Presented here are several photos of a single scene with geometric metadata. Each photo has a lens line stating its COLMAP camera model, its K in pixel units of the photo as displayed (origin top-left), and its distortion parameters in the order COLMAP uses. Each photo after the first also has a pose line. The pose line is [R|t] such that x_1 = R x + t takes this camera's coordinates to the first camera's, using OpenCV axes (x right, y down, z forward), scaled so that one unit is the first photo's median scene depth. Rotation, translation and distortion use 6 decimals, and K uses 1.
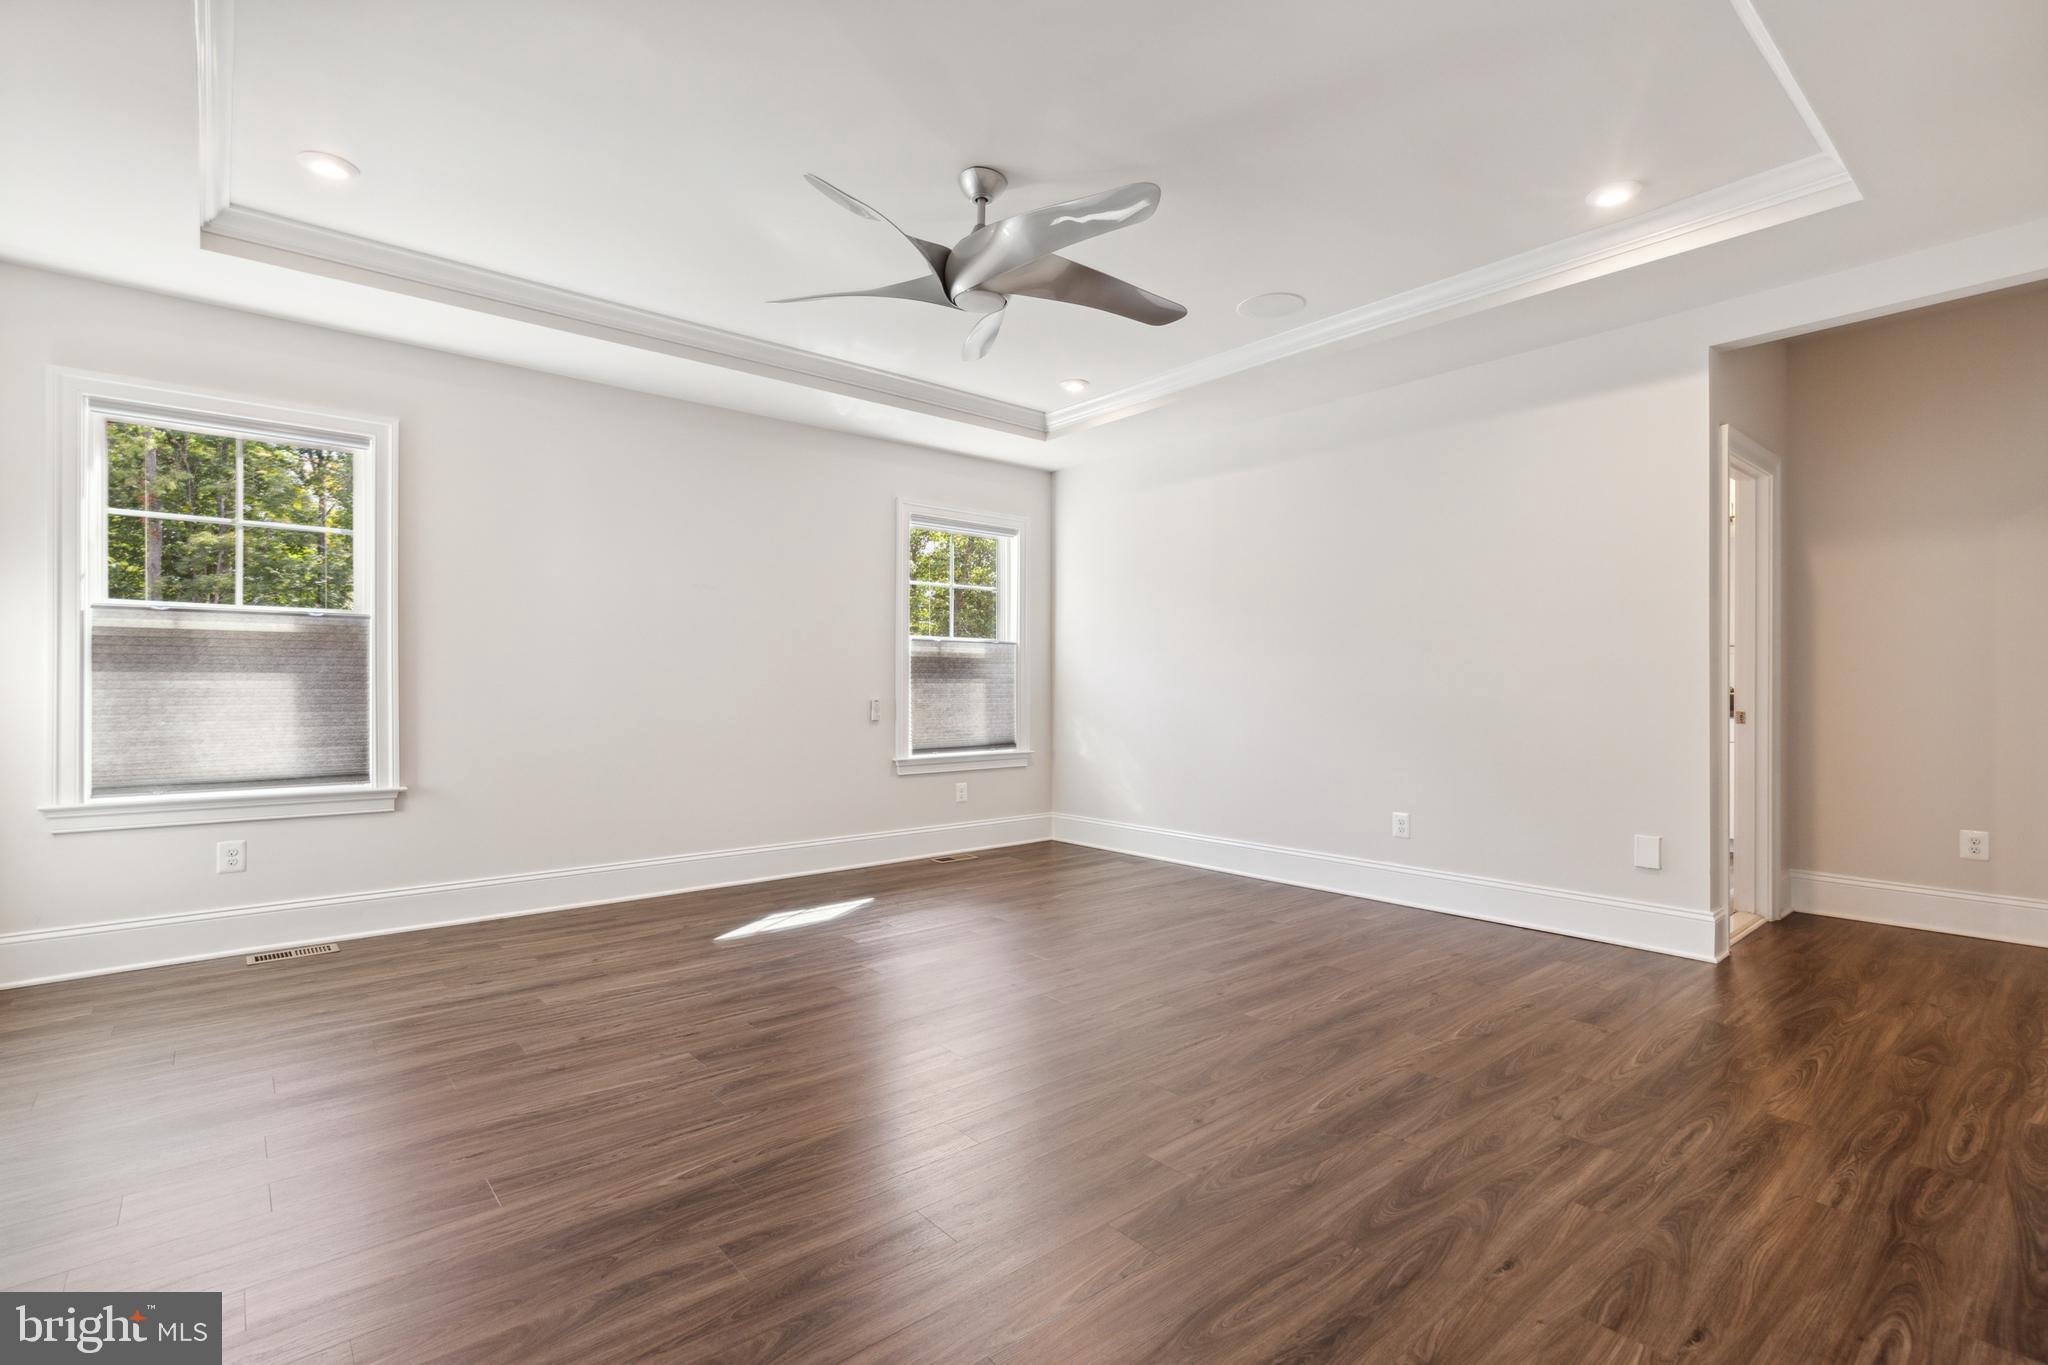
lens RADIAL K [[937.9, 0, 1026.5], [0, 937.9, 694.0], [0, 0, 1]] dist [0.003989, 0.000828]
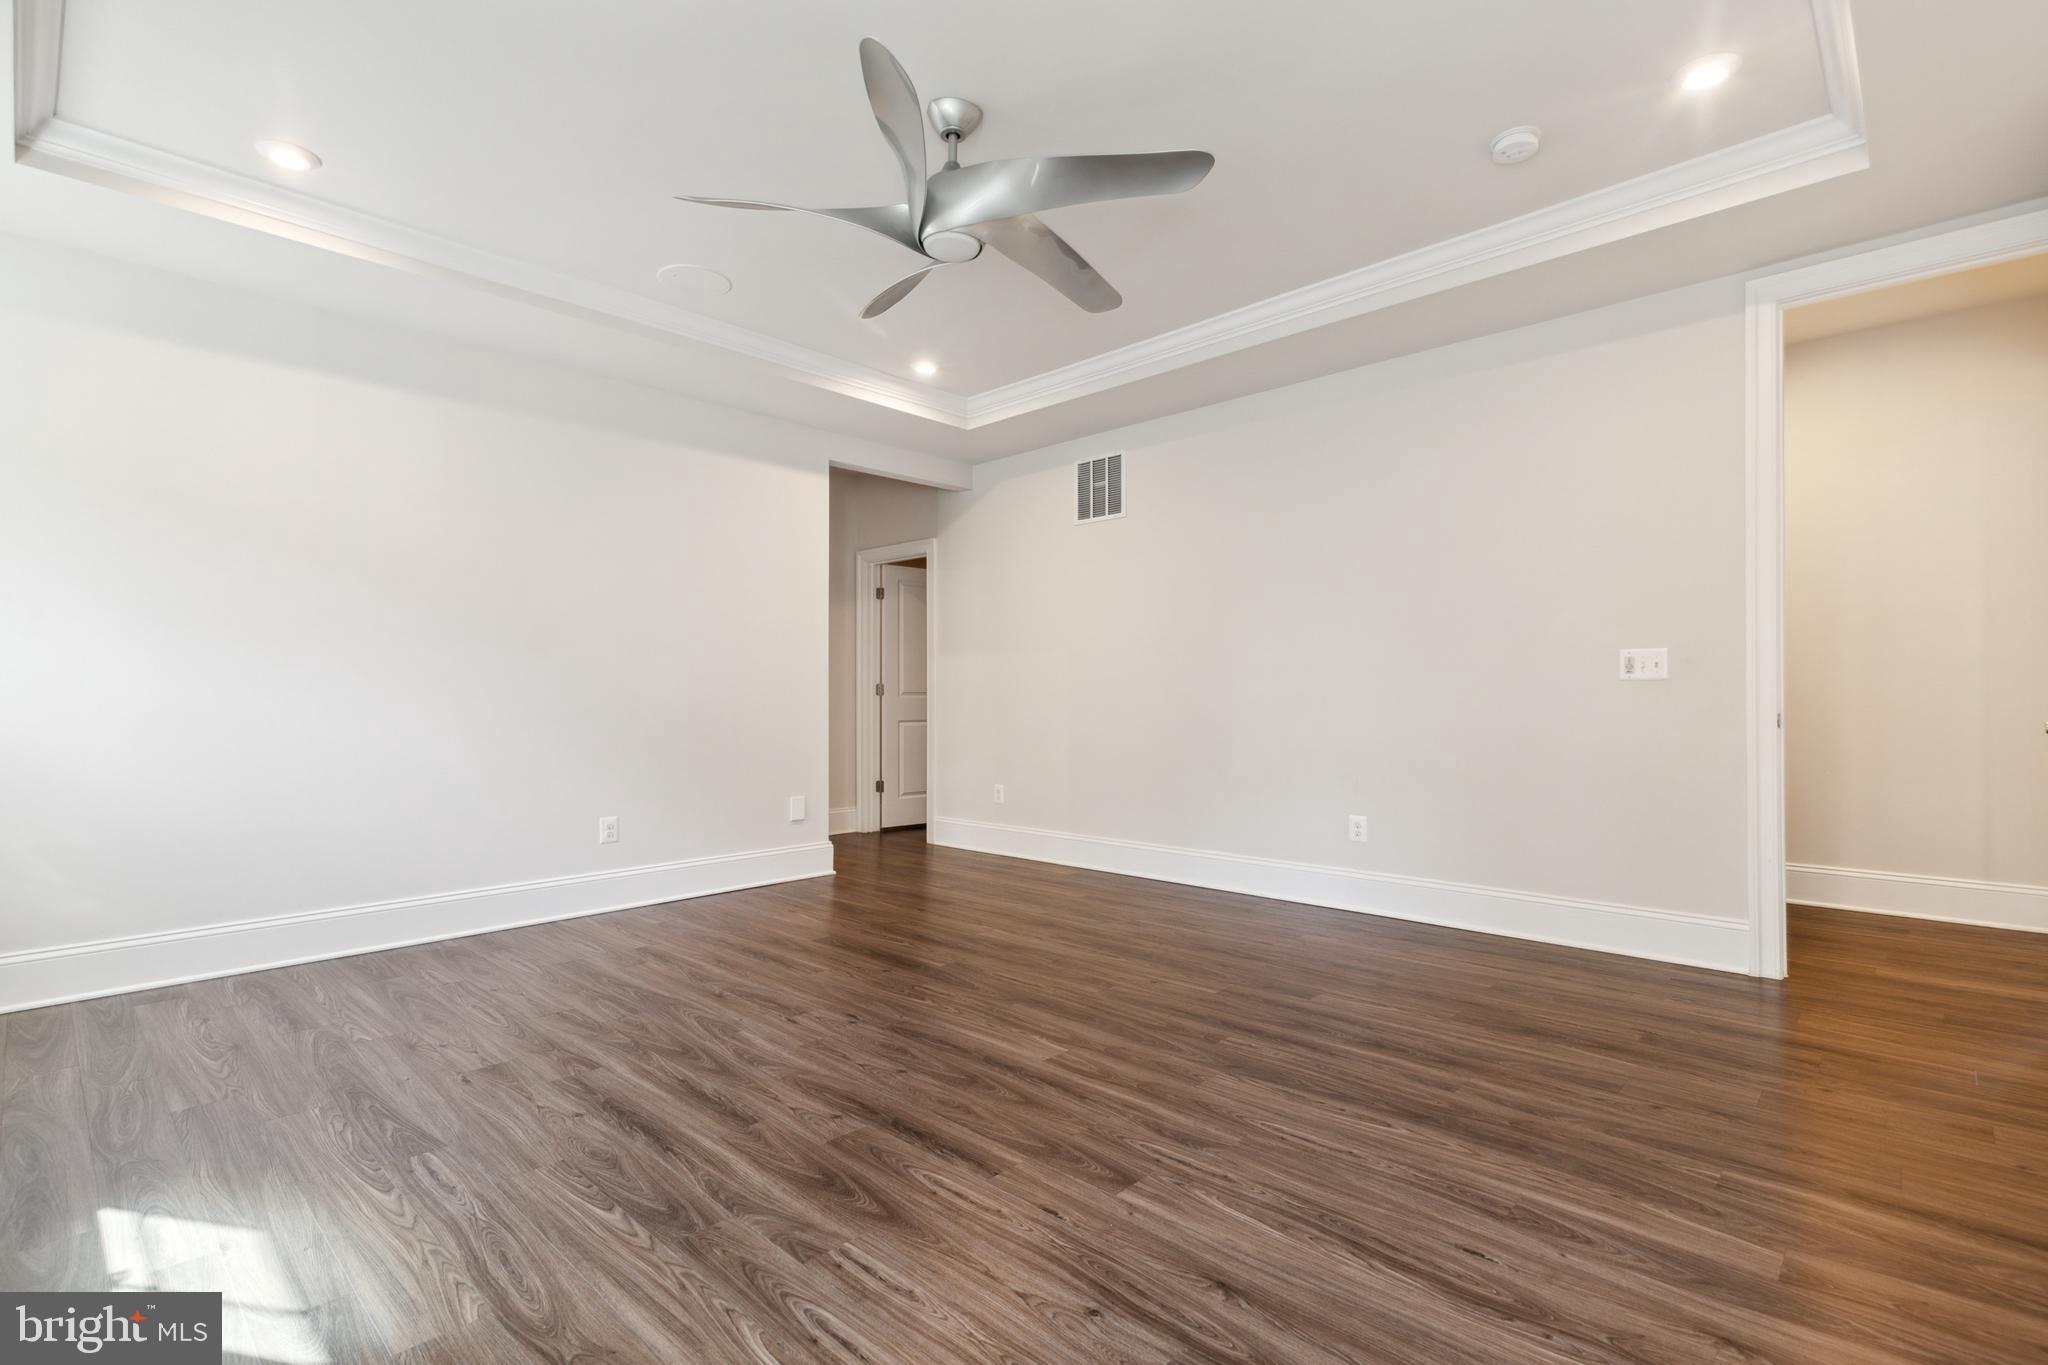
lens RADIAL K [[937.9, 0, 1026.5], [0, 937.9, 694.0], [0, 0, 1]] dist [0.003989, 0.000828]
pose [[-0.093085, 0.002996, 0.995654, -1.075257], [0.013875, 0.999902, -0.001711, 0.010920], [-0.995561, 0.013655, -0.093117, 1.154406]]
